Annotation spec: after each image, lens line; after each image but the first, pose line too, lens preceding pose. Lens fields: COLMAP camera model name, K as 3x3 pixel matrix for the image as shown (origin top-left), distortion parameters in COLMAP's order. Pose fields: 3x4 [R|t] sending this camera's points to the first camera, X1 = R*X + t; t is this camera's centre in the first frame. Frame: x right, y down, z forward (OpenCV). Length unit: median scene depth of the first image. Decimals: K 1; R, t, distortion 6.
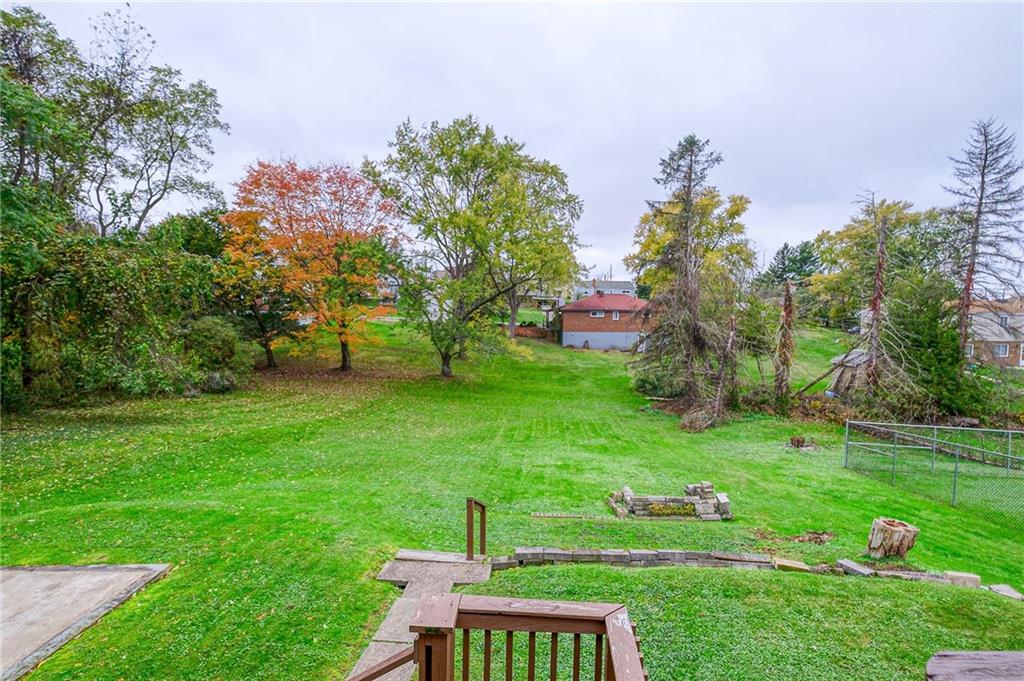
lens RADIAL K [[515.0, 0, 517.3], [0, 515.0, 339.5], [0, 0, 1]] dist [0.002698, 0.001365]
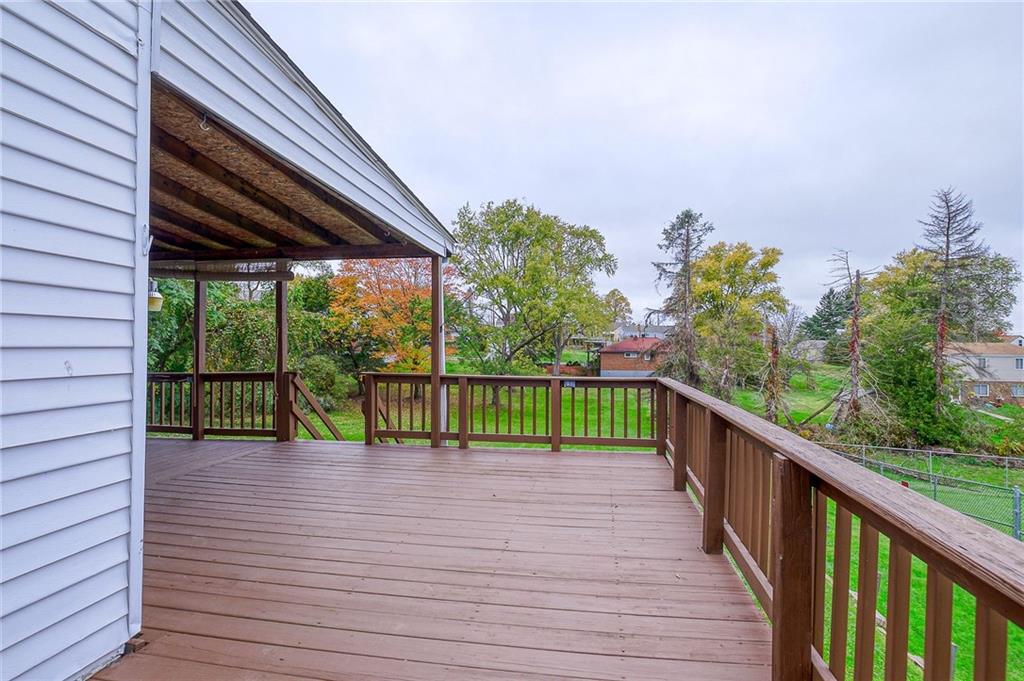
lens RADIAL K [[464.0, 0, 513.3], [0, 464.0, 343.9], [0, 0, 1]] dist [-0.001778, -0.000249]
pose [[0.990255, -0.000098, -0.139265, 0.061204], [-0.010160, 0.997284, -0.072947, 0.006784], [0.138894, 0.073651, 0.987565, -0.102199]]
